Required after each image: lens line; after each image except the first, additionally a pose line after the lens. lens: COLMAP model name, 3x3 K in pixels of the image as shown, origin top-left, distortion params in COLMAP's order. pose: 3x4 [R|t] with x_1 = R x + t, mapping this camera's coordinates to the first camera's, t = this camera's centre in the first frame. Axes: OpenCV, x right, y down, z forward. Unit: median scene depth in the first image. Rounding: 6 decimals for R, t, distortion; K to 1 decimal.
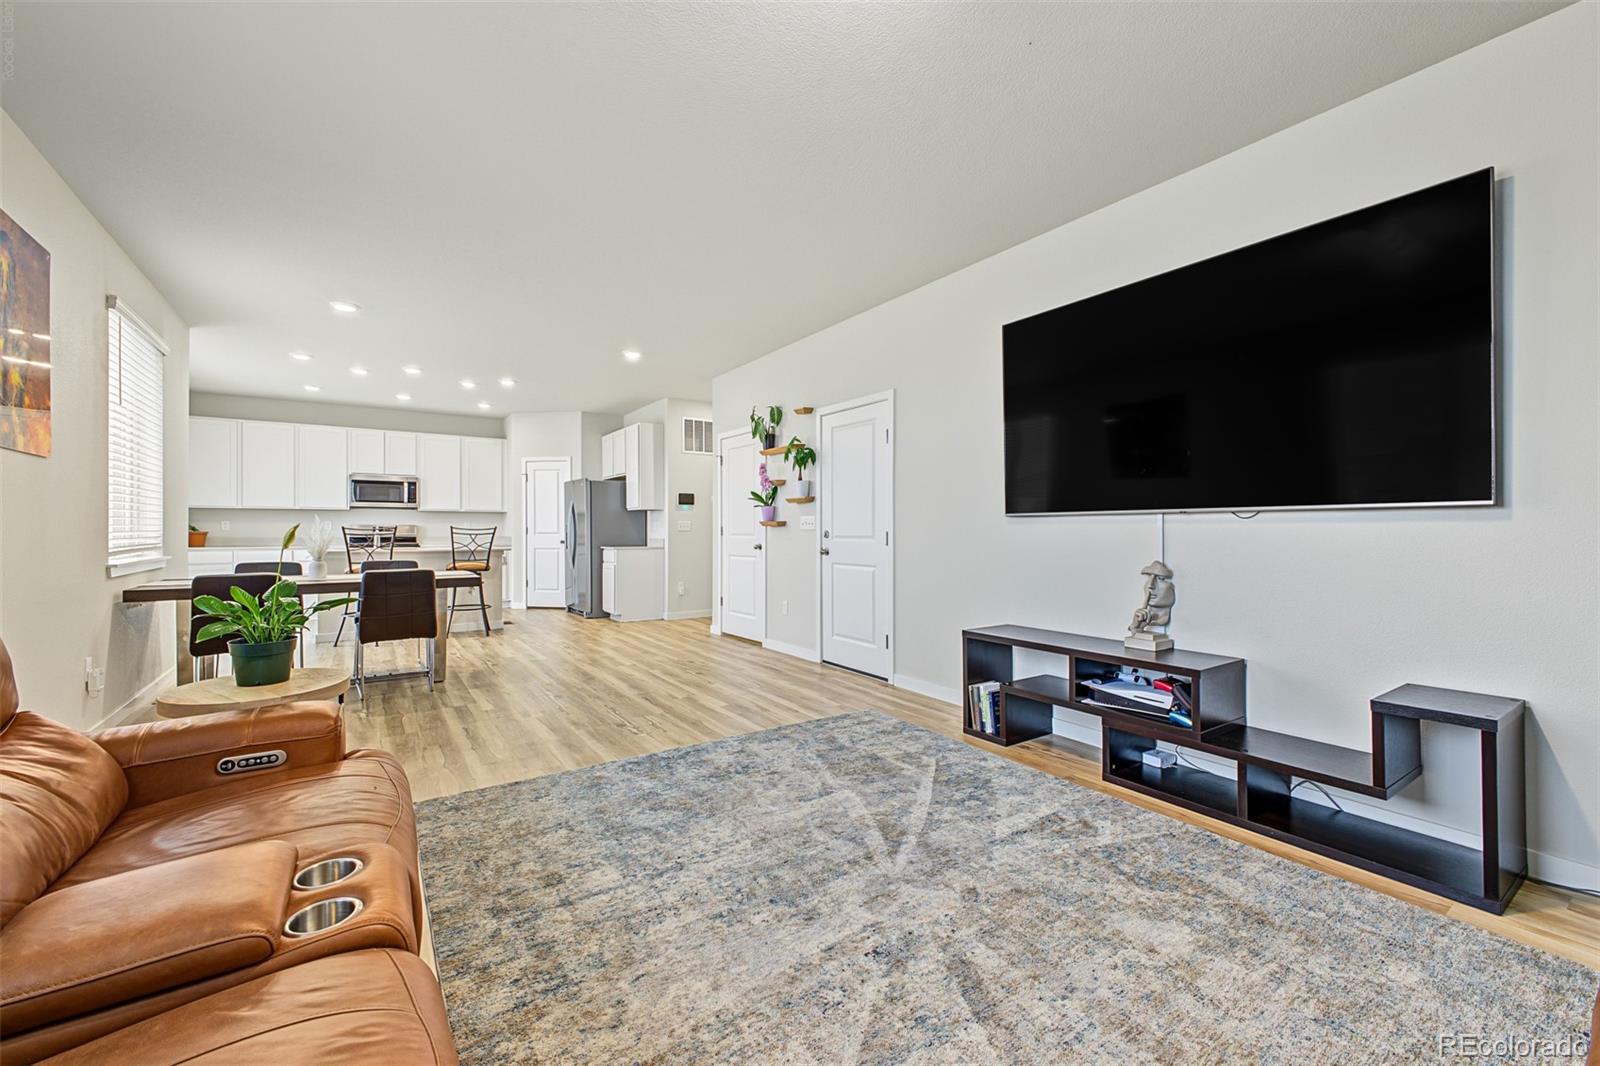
lens RADIAL K [[636.0, 0, 800.1], [0, 636.0, 523.6], [0, 0, 1]] dist [0.020561, -0.007079]
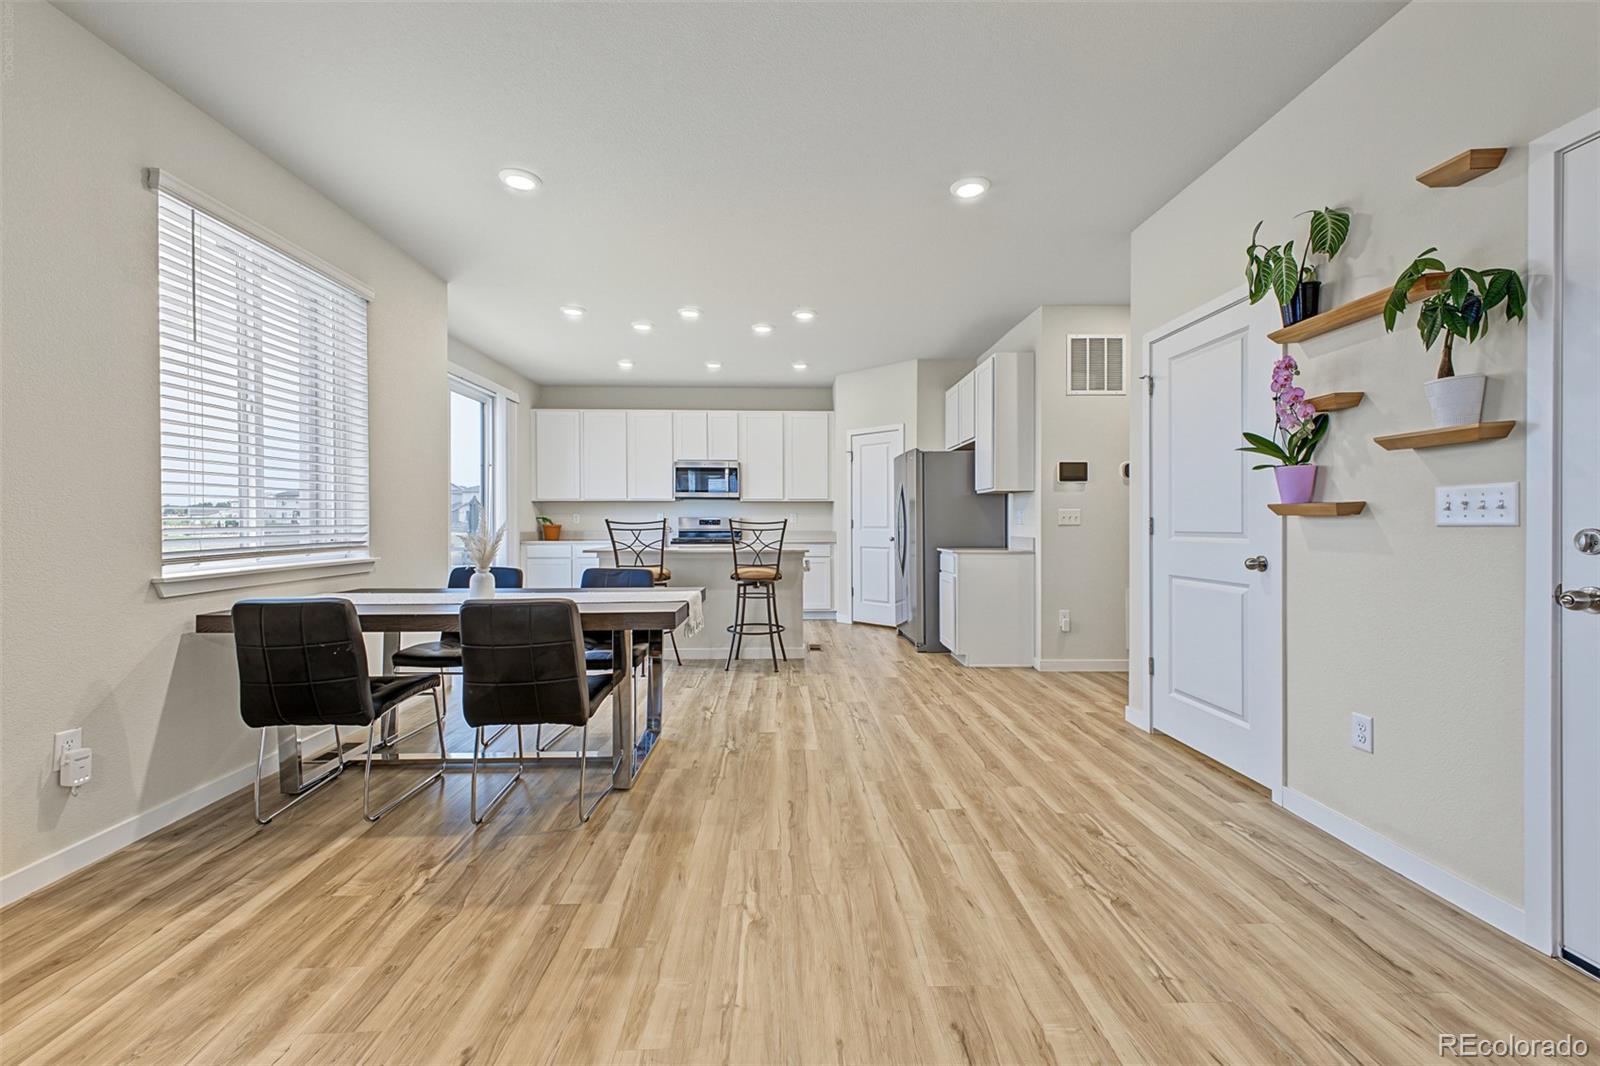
lens RADIAL K [[636.0, 0, 800.1], [0, 636.0, 523.6], [0, 0, 1]] dist [0.020561, -0.007079]
pose [[0.840235, 0.000199, -0.542223, -0.092451], [0.006842, 0.999916, 0.010970, 0.002679], [0.542180, -0.012928, 0.840163, 0.474871]]
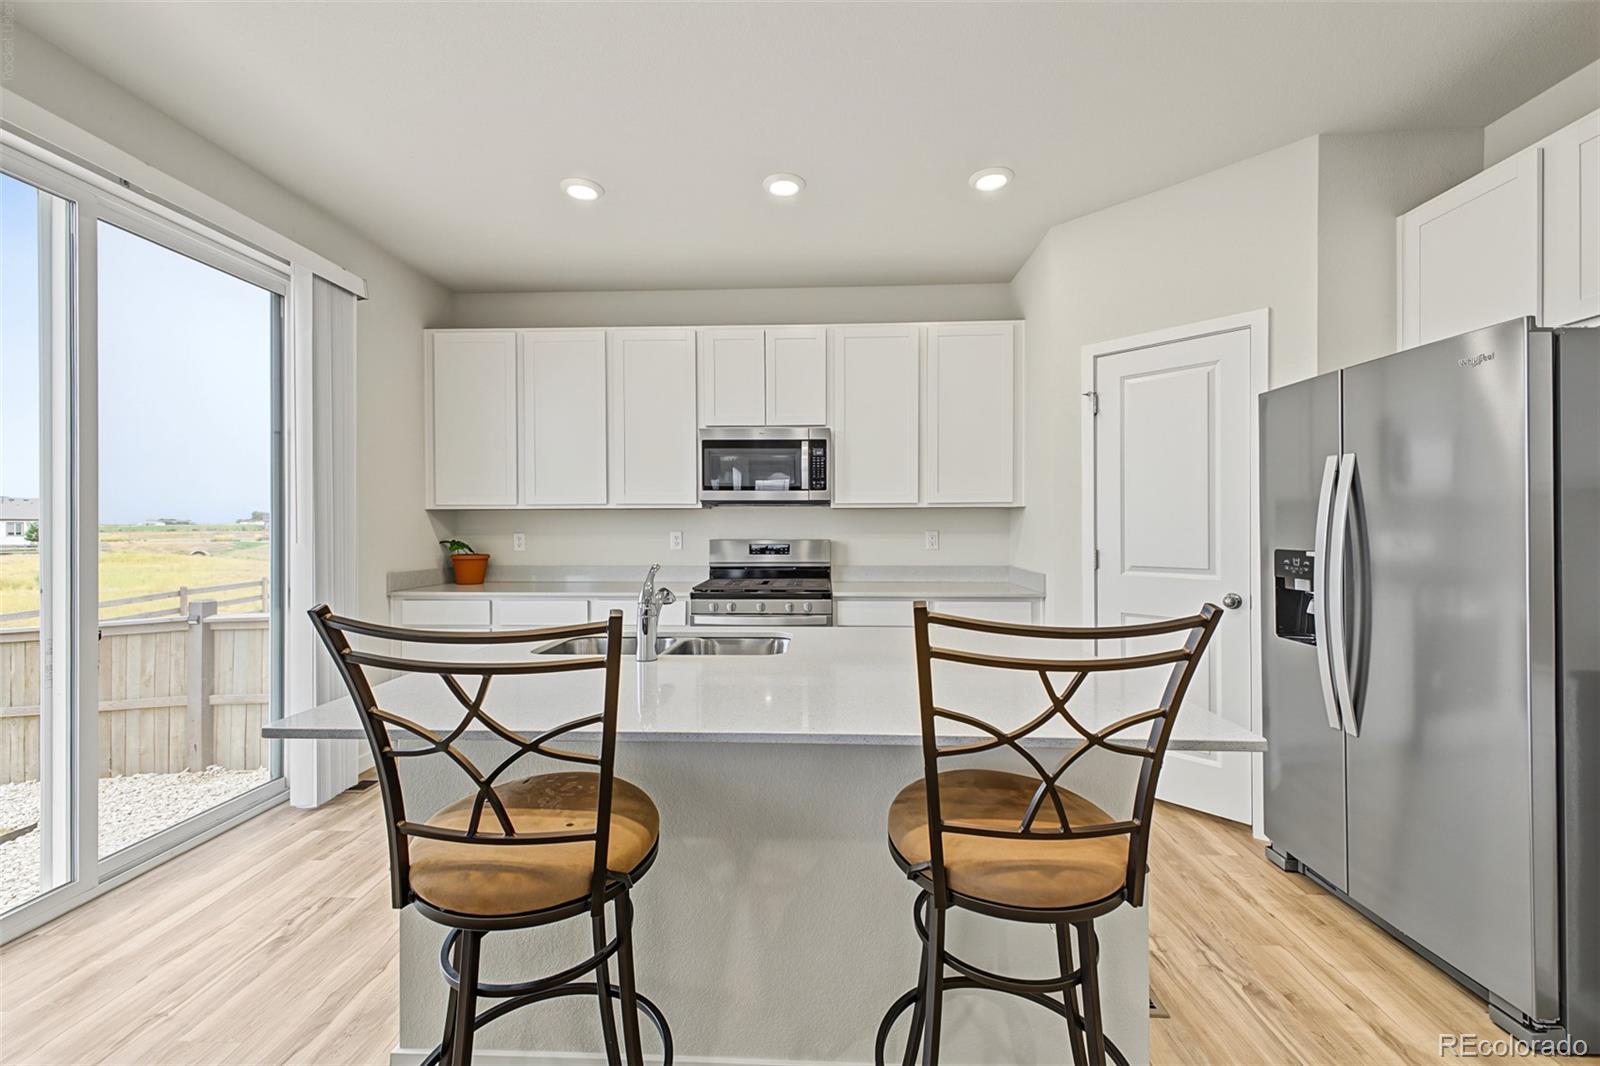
lens RADIAL K [[636.0, 0, 800.1], [0, 636.0, 523.6], [0, 0, 1]] dist [0.020561, -0.007079]
pose [[0.795200, -0.006289, -0.606315, -0.524741], [0.009821, 0.999949, 0.002508, -0.015251], [0.606268, -0.007949, 0.795221, 0.957273]]
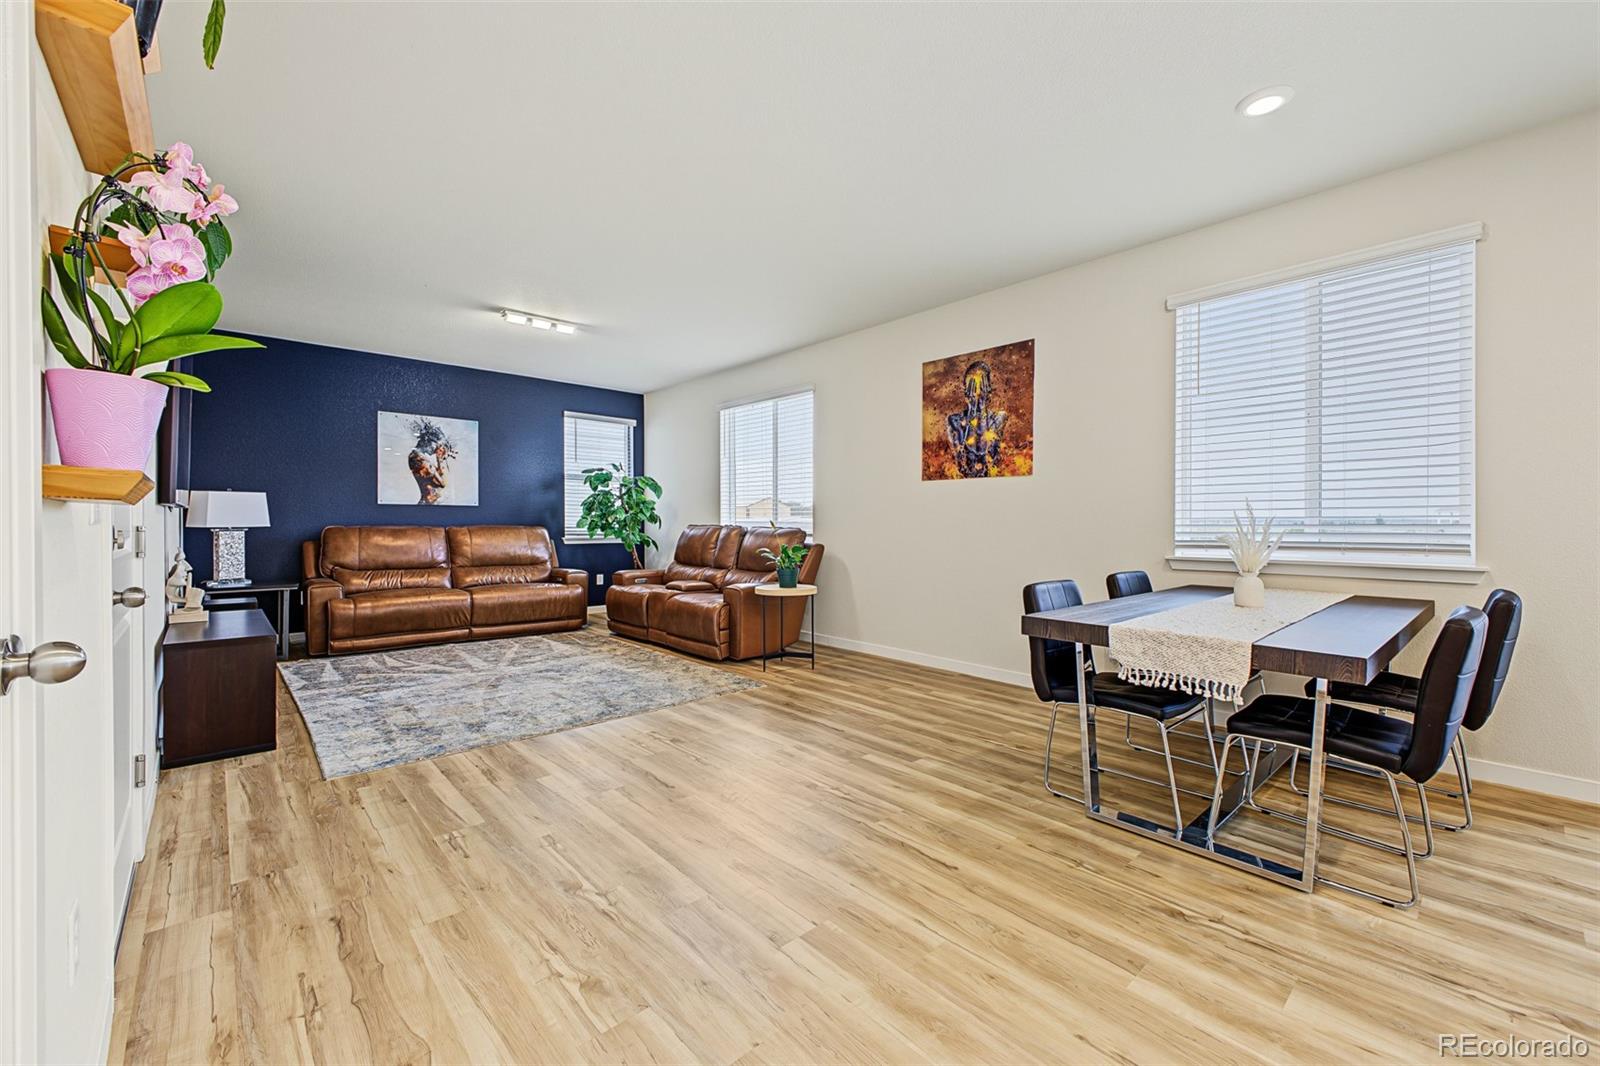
lens RADIAL K [[643.3, 0, 800.5], [0, 643.3, 527.0], [0, 0, 1]] dist [0.023477, -0.011459]
pose [[-0.990736, -0.001548, -0.135796, -0.200609], [-0.001395, 0.999998, -0.001222, 0.010928], [0.135797, -0.001021, -0.990736, 1.165710]]
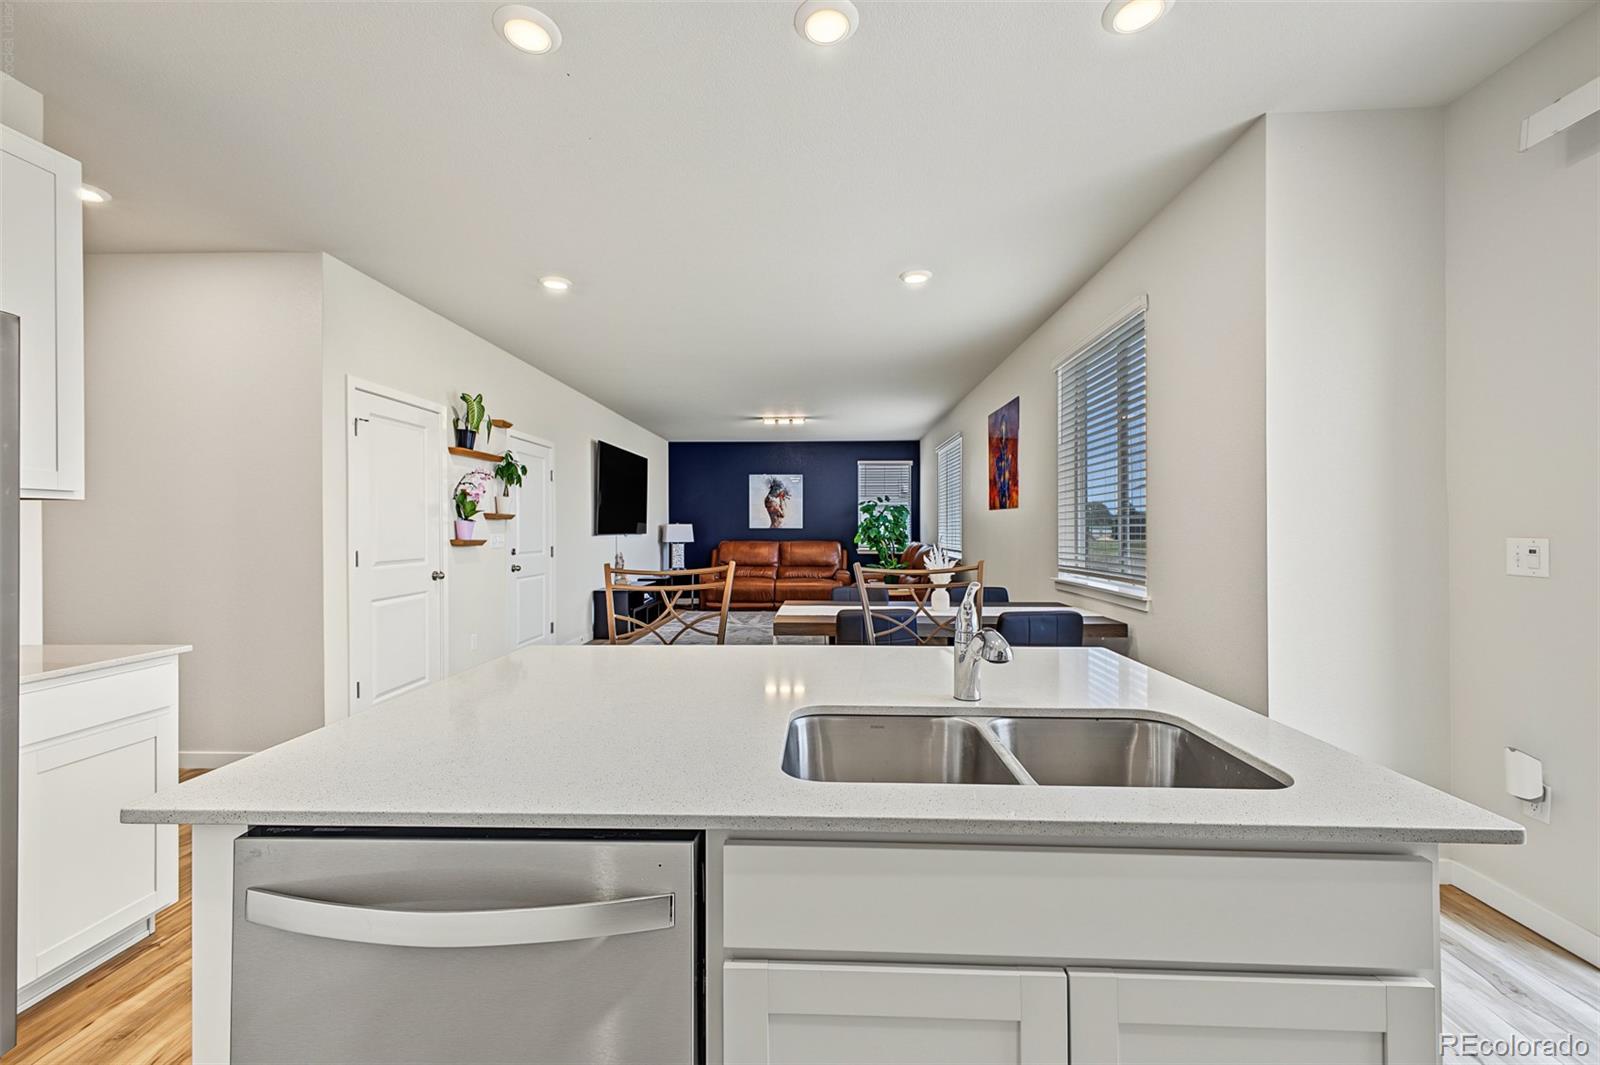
lens RADIAL K [[626.2, 0, 800.5], [0, 626.2, 527.4], [0, 0, 1]] dist [0.060194, -0.024382]
pose [[-0.801018, 0.003491, 0.598630, -0.840183], [-0.003092, 0.999946, -0.009969, -0.012130], [-0.598632, -0.009836, -0.800964, 1.356119]]
